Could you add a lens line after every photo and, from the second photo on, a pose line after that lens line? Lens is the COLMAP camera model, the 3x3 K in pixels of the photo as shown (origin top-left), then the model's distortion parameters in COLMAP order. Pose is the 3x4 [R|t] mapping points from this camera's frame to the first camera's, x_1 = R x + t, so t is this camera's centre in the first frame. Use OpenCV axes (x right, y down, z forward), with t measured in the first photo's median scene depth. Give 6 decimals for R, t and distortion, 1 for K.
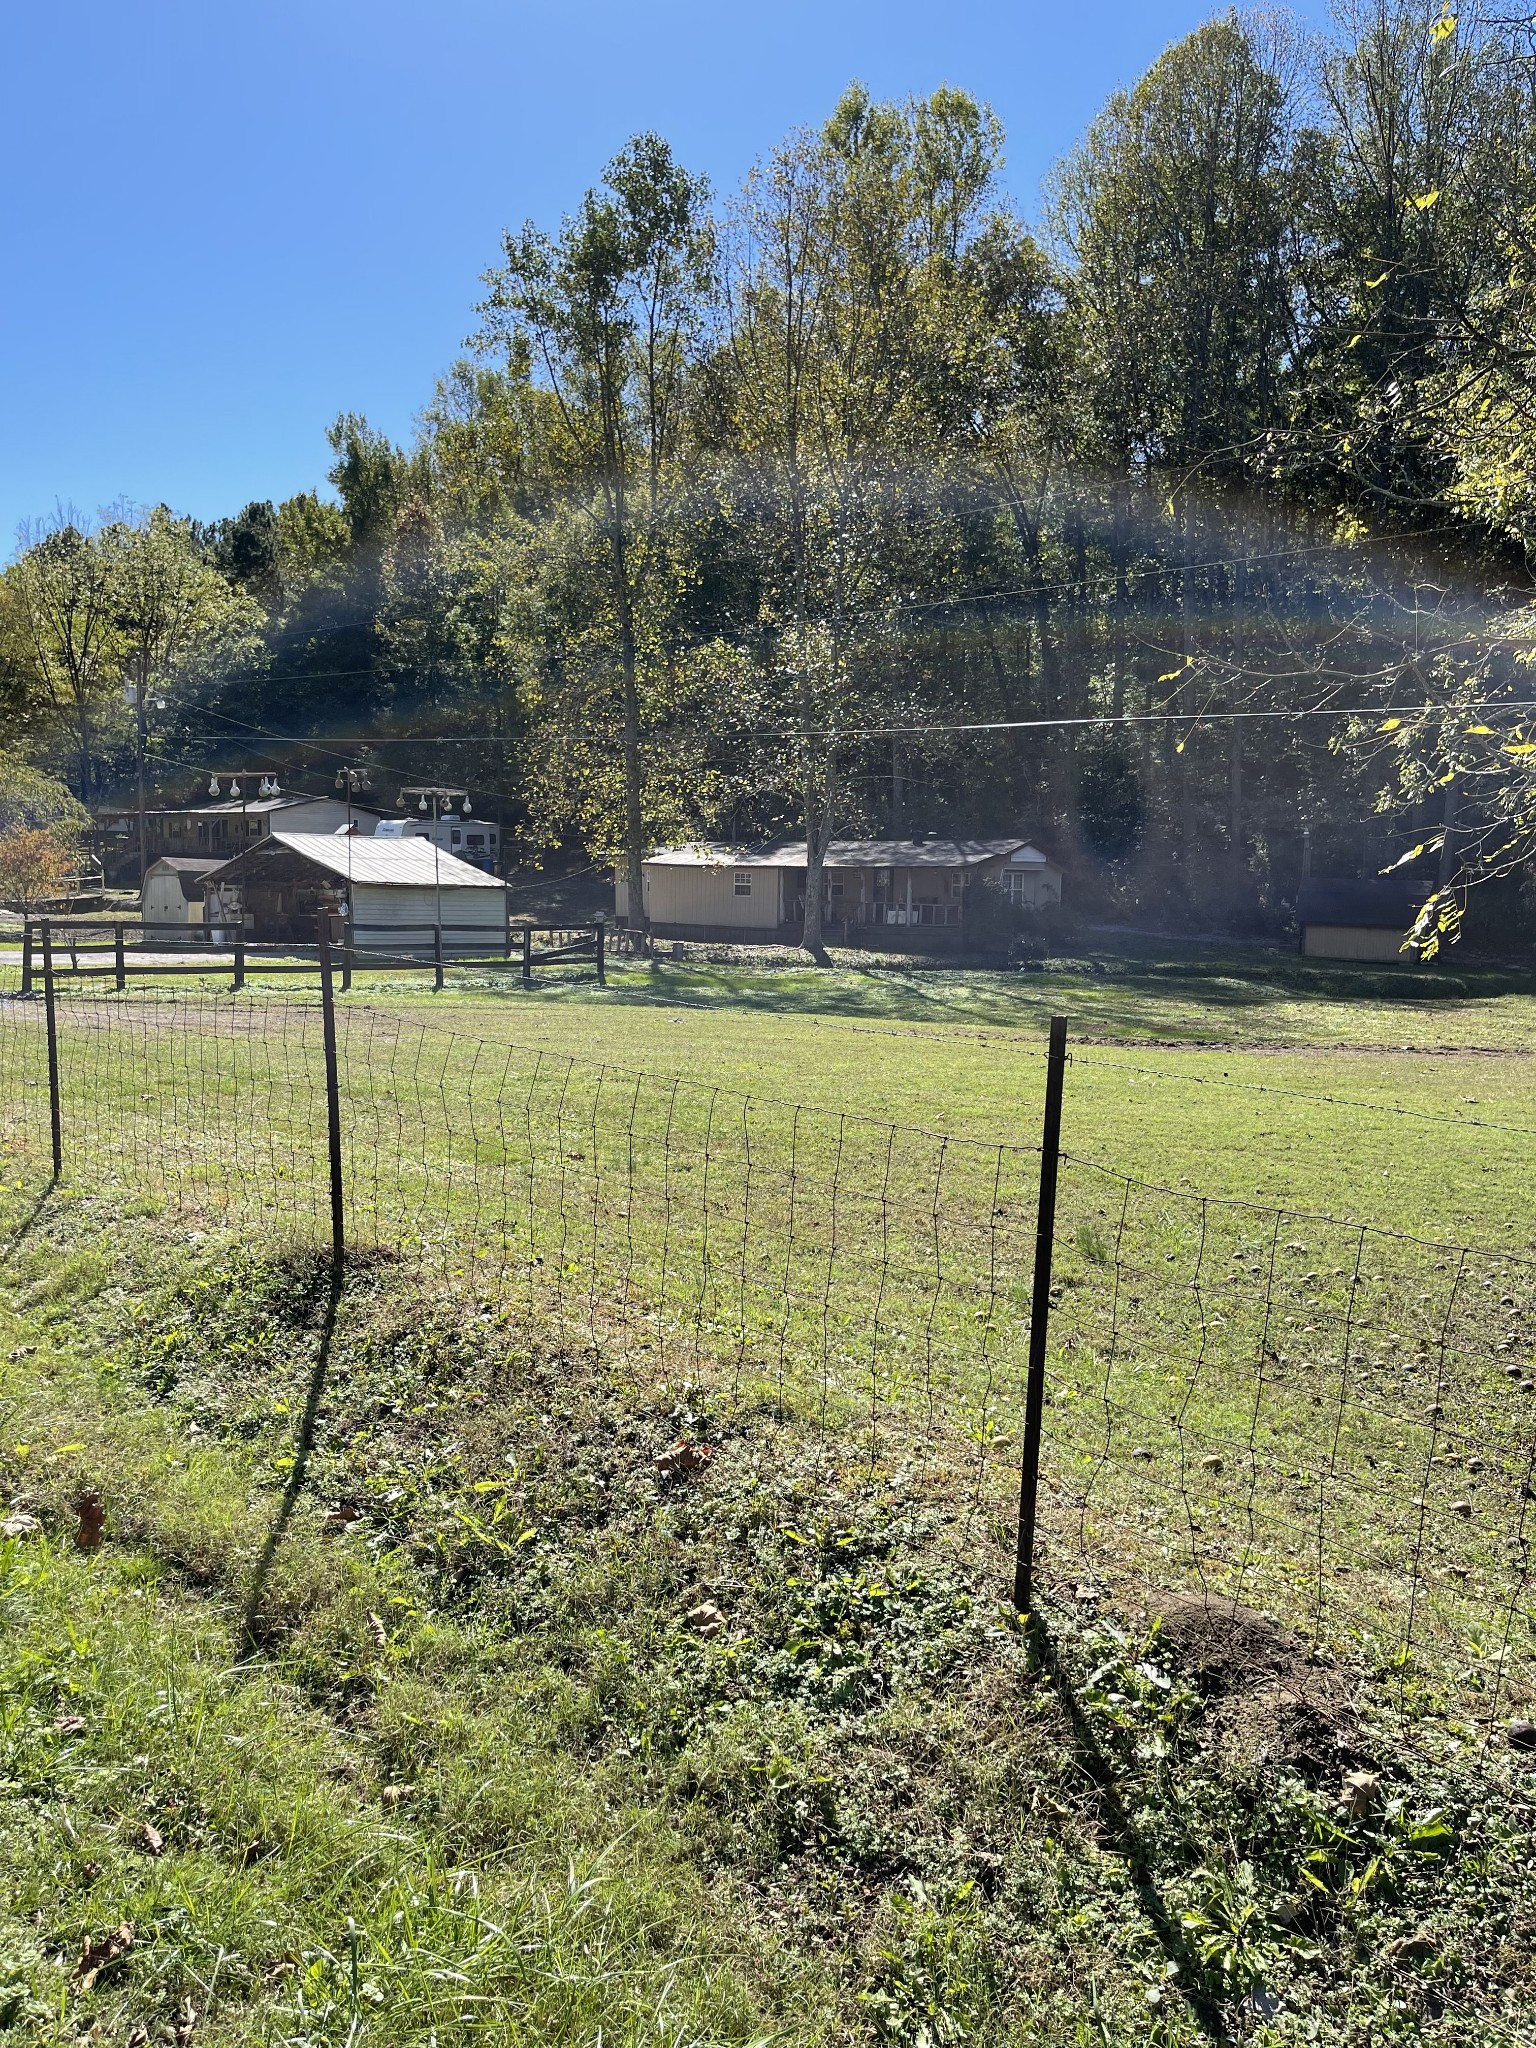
lens RADIAL K [[1502.4, 0, 756.7], [0, 1502.4, 988.6], [0, 0, 1]] dist [0.000675, -0.002647]
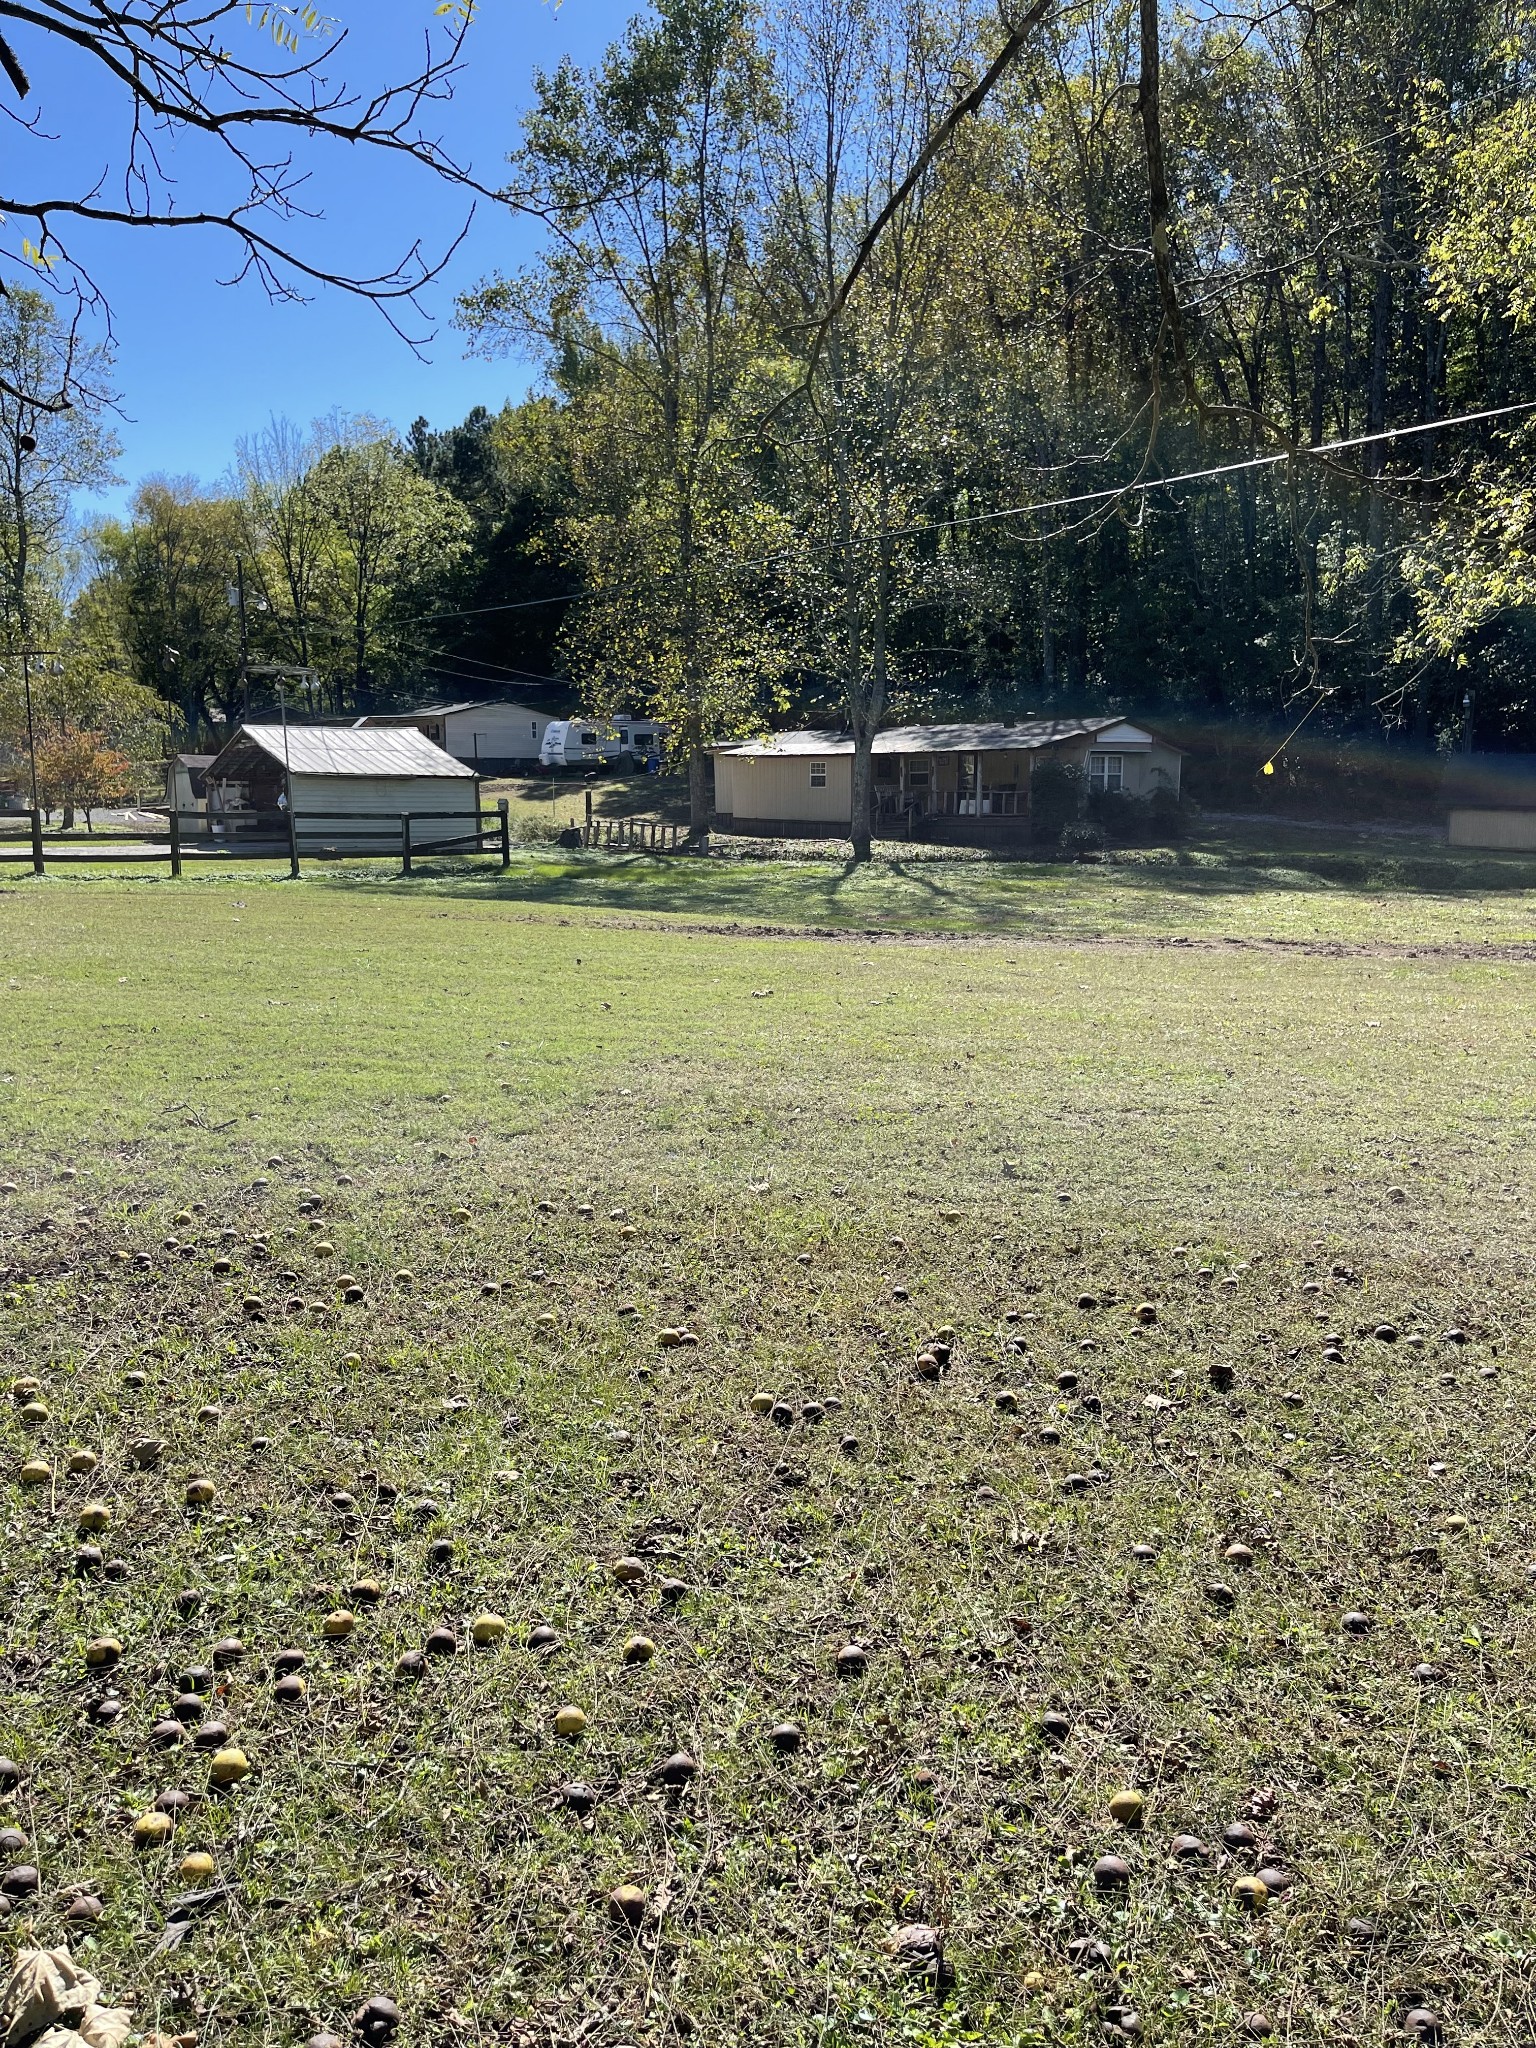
lens RADIAL K [[1493.3, 0, 768.0], [0, 1493.3, 1024.0], [0, 0, 1]] dist [0.044621, -0.075449]
pose [[0.974812, 0.016816, -0.222393, 0.180672], [0.001937, 0.996478, 0.083838, 0.007454], [0.223020, -0.082157, 0.971346, 0.080000]]
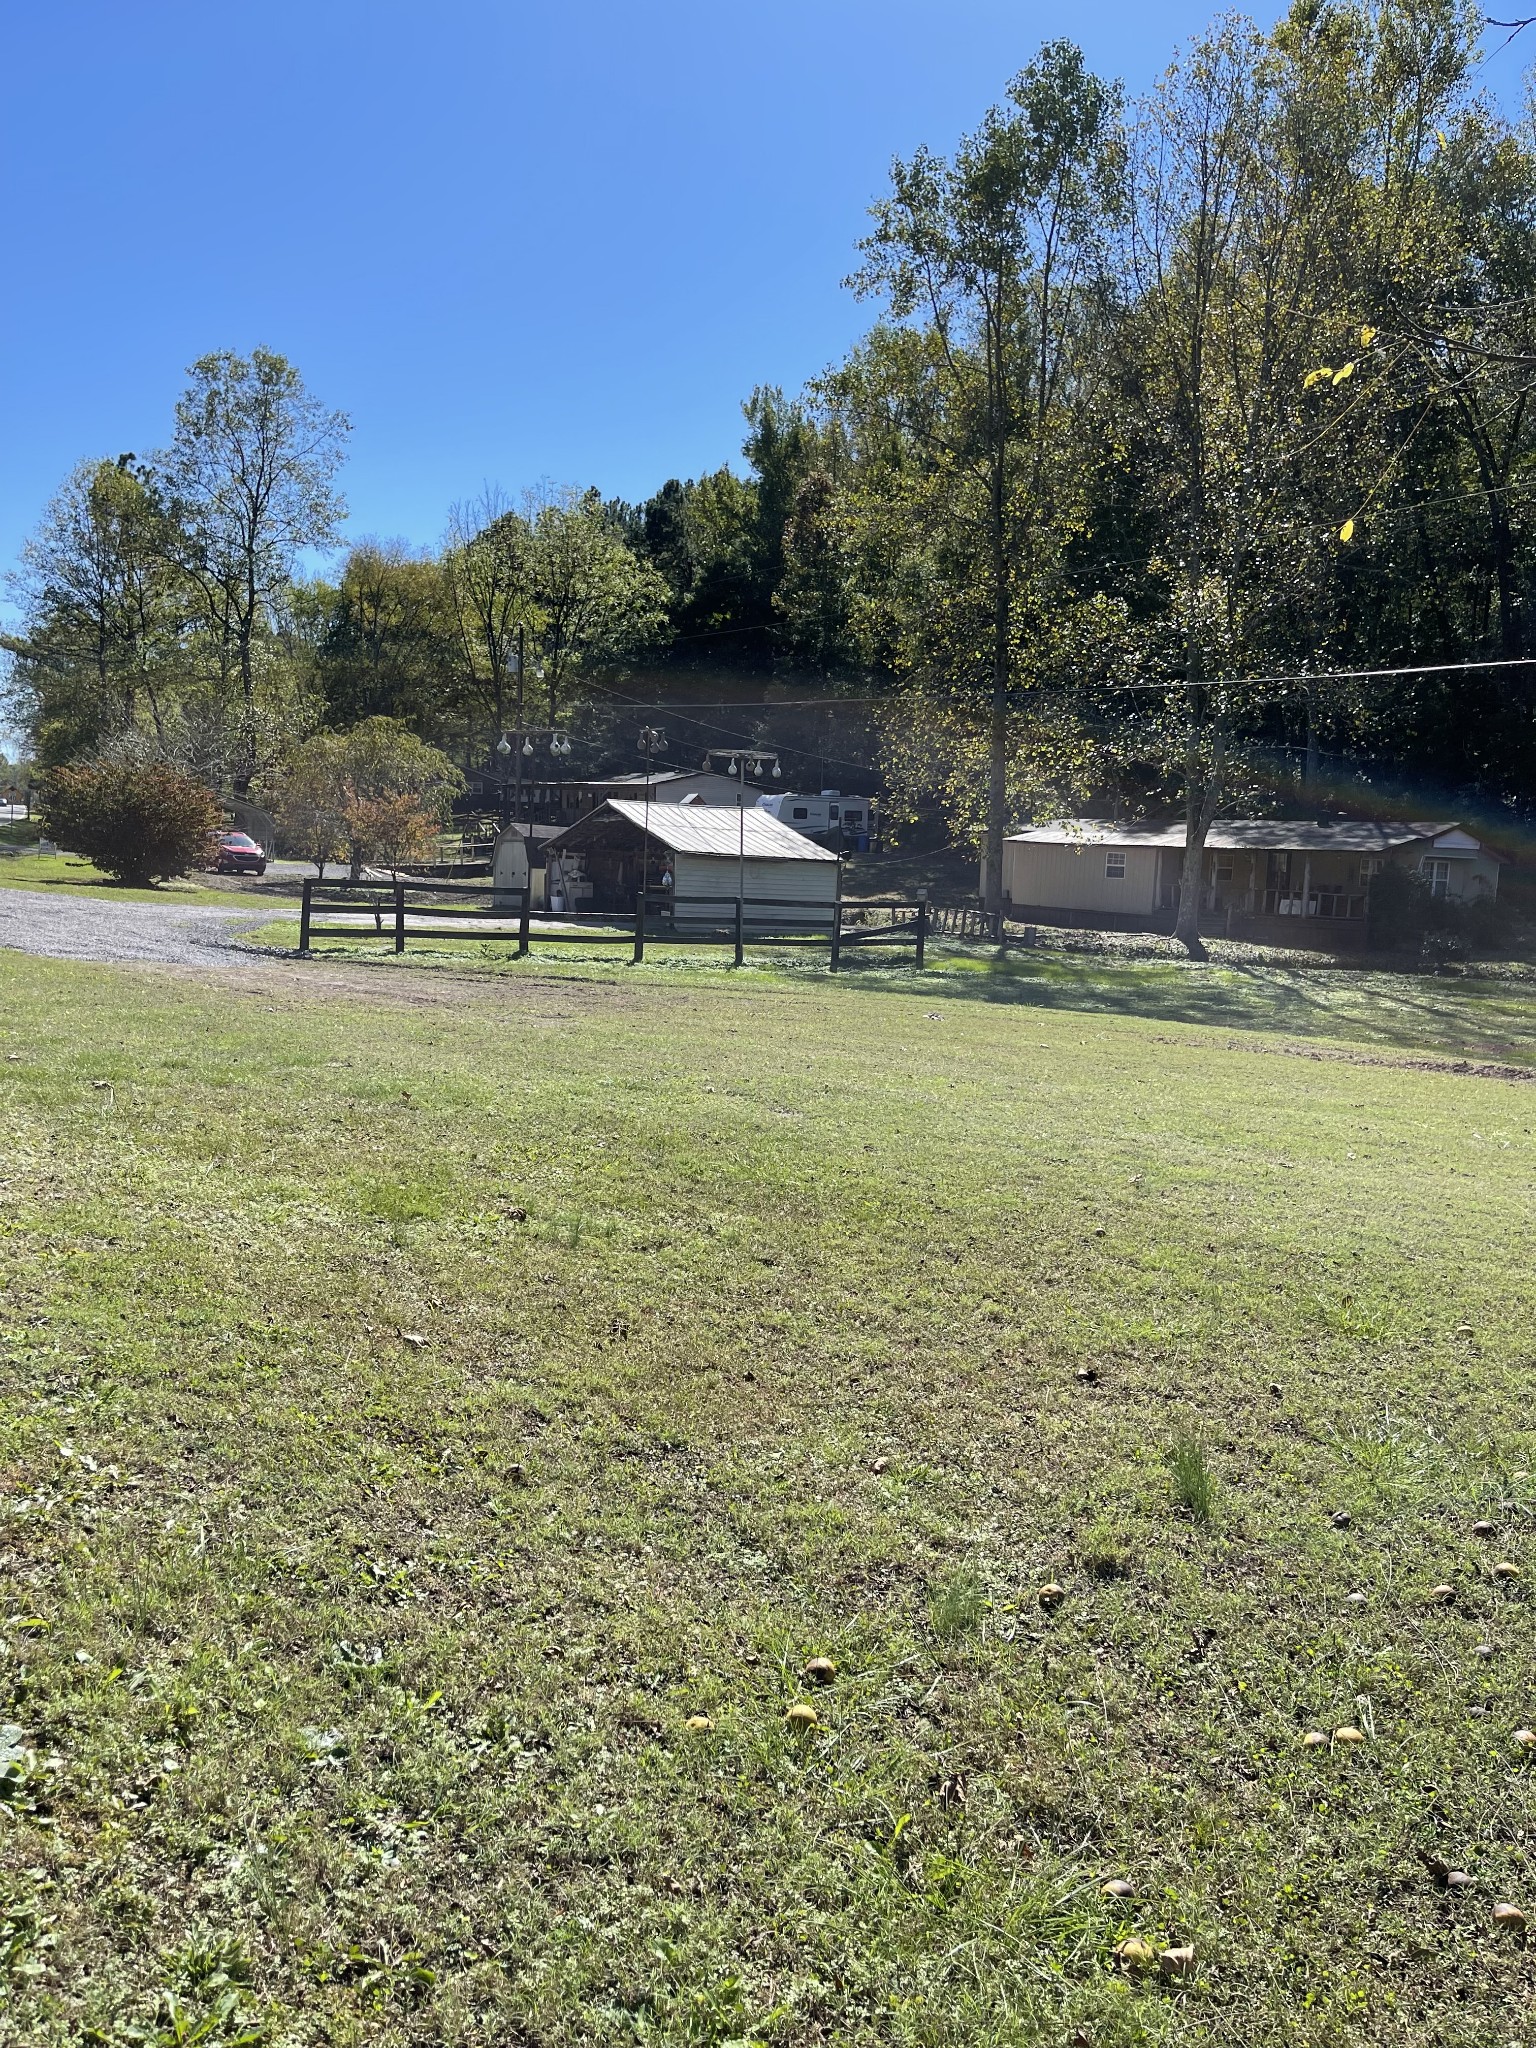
lens RADIAL K [[1493.3, 0, 768.0], [0, 1493.3, 1024.0], [0, 0, 1]] dist [0.044621, -0.075449]
pose [[0.963937, 0.053456, -0.260708, 0.030753], [-0.044159, 0.998167, 0.041394, -0.001978], [0.262443, -0.028388, 0.964530, 0.064029]]
